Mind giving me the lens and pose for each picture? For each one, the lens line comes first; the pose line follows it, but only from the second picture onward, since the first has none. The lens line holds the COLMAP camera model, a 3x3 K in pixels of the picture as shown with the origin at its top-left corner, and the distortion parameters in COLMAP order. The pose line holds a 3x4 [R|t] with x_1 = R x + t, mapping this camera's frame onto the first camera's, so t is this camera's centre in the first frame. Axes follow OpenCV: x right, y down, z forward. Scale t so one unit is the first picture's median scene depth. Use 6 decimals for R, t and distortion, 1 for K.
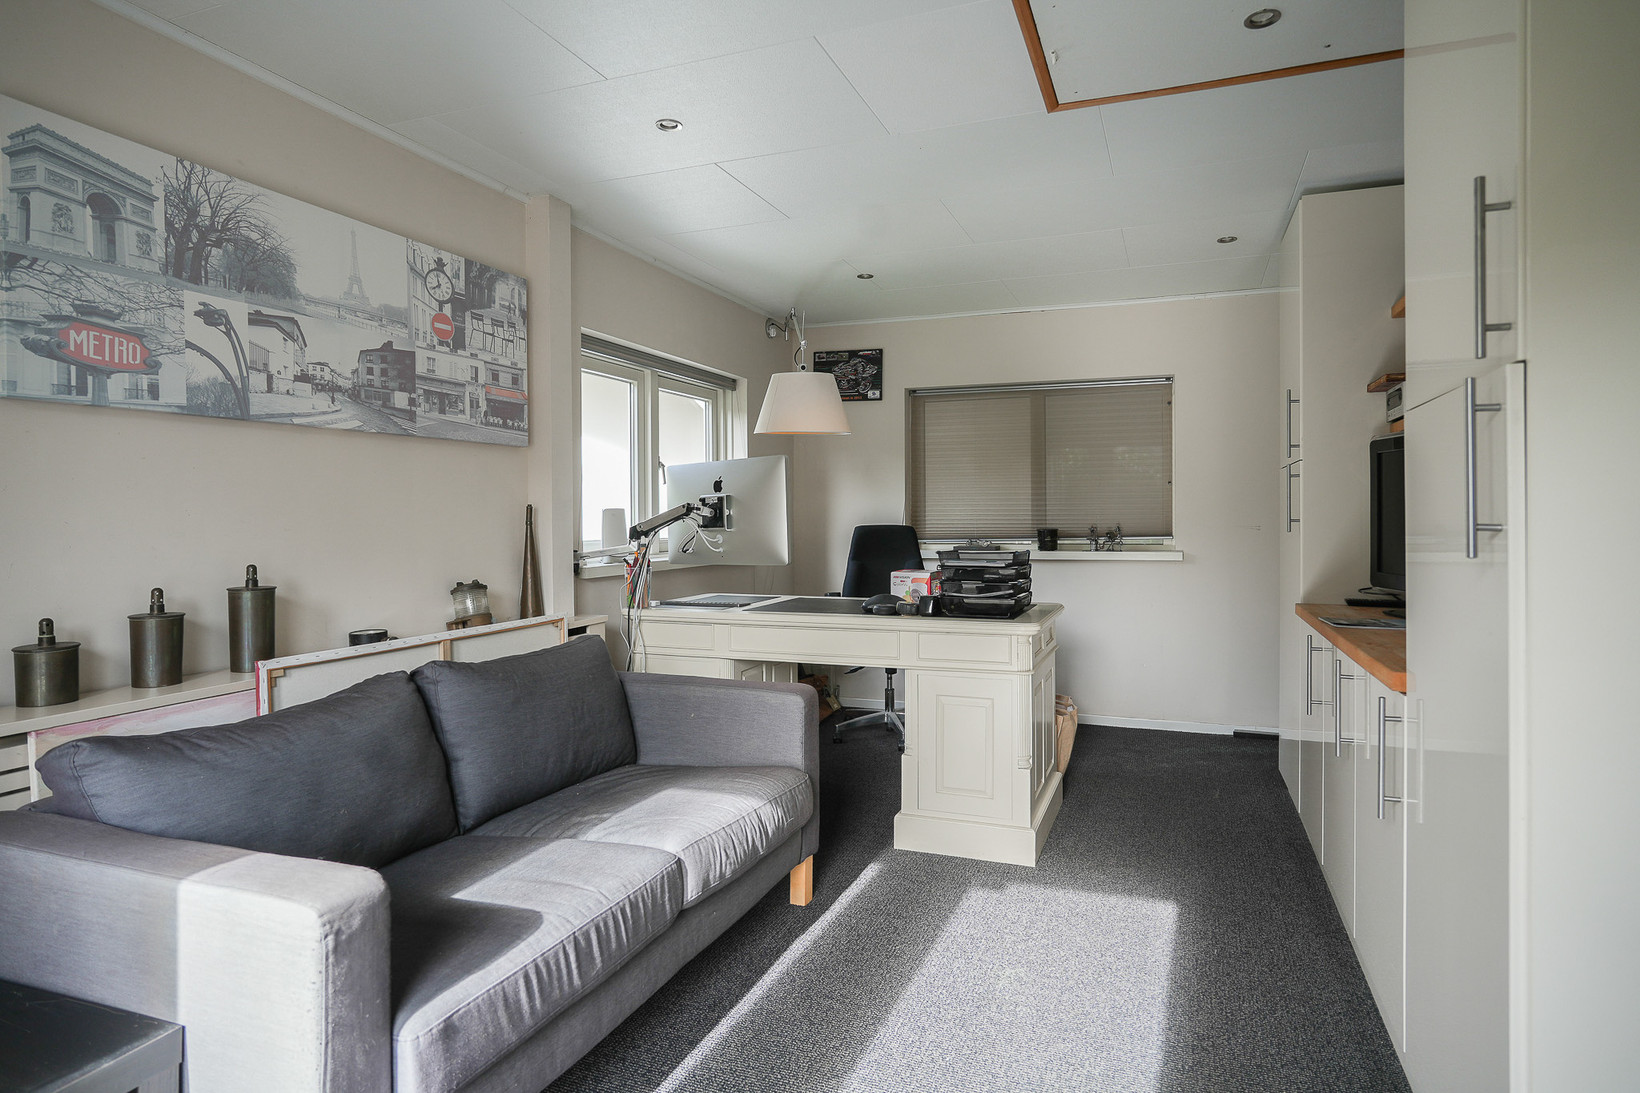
lens RADIAL K [[935.6, 0, 820.3], [0, 935.6, 532.5], [0, 0, 1]] dist [0.001656, 0.001672]
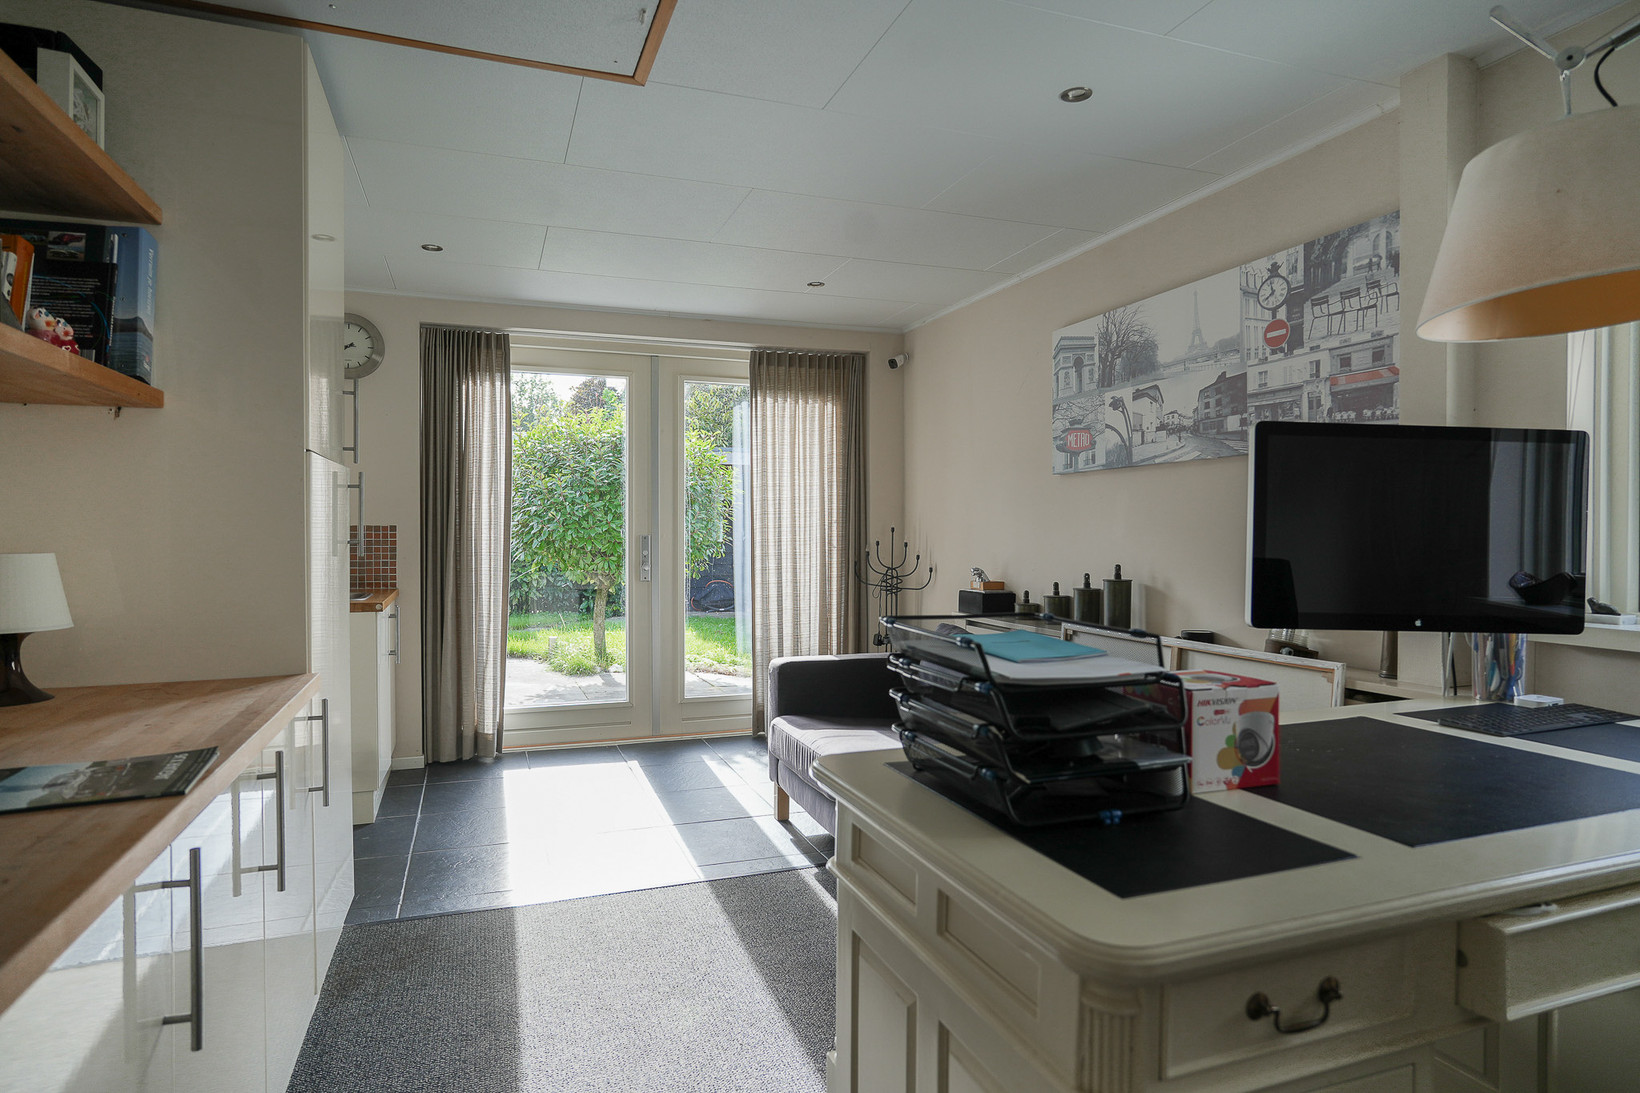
lens RADIAL K [[935.6, 0, 819.7], [0, 935.6, 543.4], [0, 0, 1]] dist [0.001656, 0.001672]
pose [[-0.748247, 0.019754, -0.663126, 0.659407], [-0.002522, 0.999465, 0.032618, -0.041546], [0.663415, 0.026079, -0.747797, 1.603896]]
